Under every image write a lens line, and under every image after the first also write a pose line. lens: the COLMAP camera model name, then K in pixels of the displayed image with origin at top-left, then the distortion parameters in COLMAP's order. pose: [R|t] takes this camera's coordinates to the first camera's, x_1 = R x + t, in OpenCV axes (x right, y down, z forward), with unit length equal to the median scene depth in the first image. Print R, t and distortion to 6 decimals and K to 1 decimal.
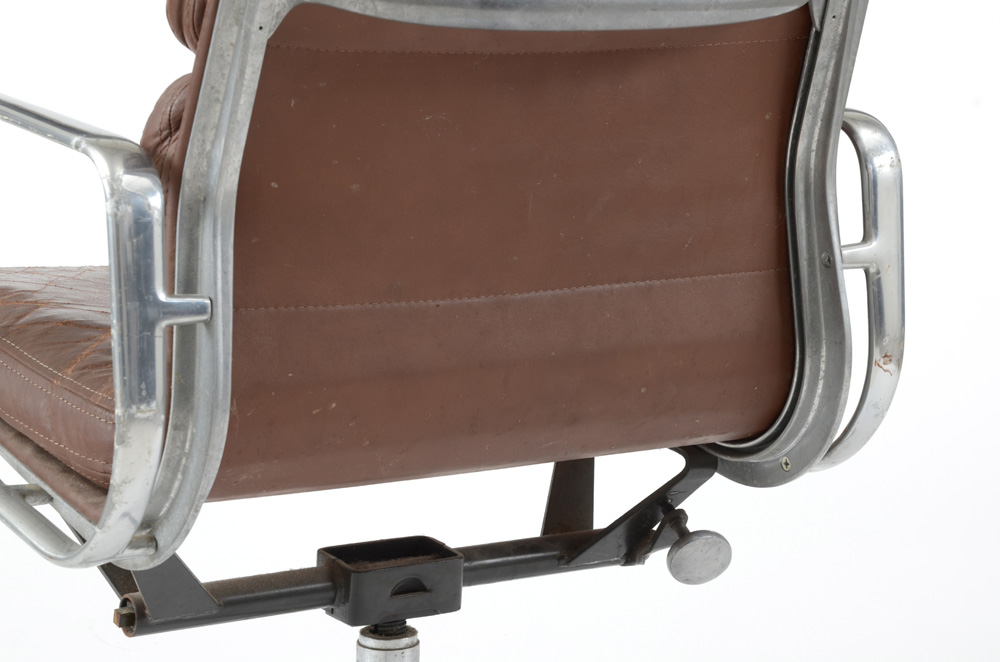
lens RADIAL K [[3658.4, 0, 498.8], [0, 3658.4, 336.2], [0, 0, 1]] dist [1.019340, 0.000000]
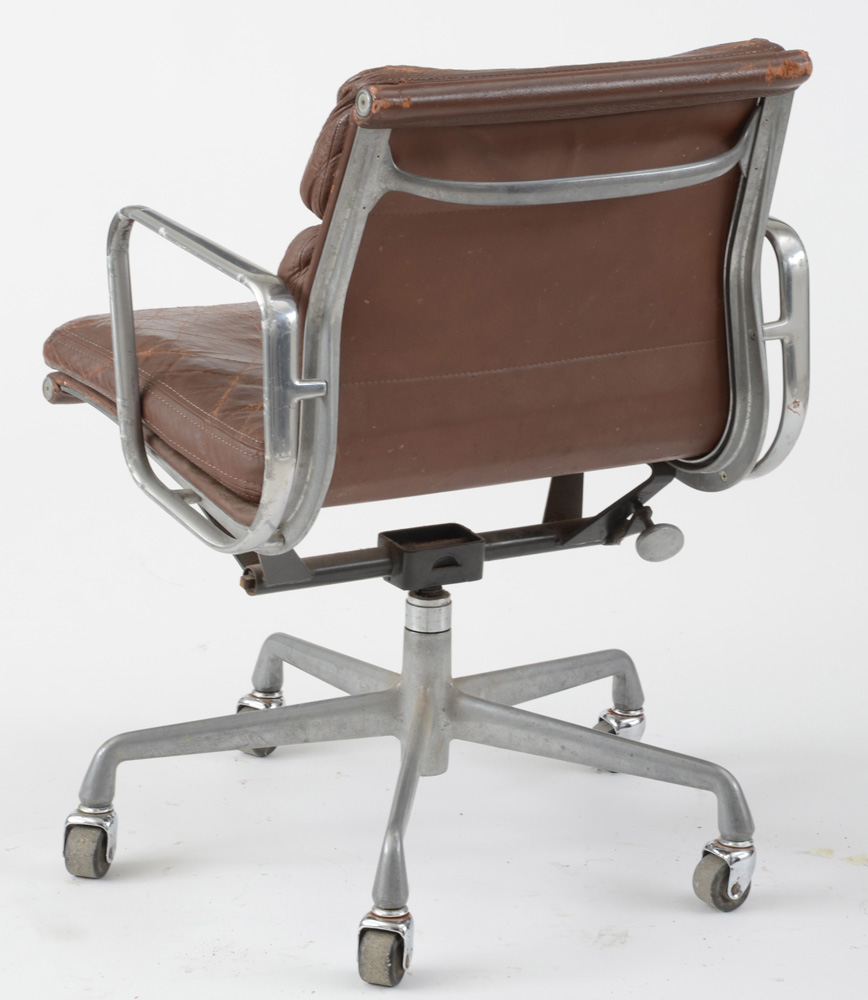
lens RADIAL K [[3672.7, 0, 436.1], [0, 3672.7, 492.6], [0, 0, 1]] dist [0.506165, 0.000000]
pose [[0.999735, 0.015029, -0.017444, -0.005012], [-0.013943, 0.998053, 0.060788, -0.045580], [0.018323, -0.060528, 0.997998, -0.403931]]
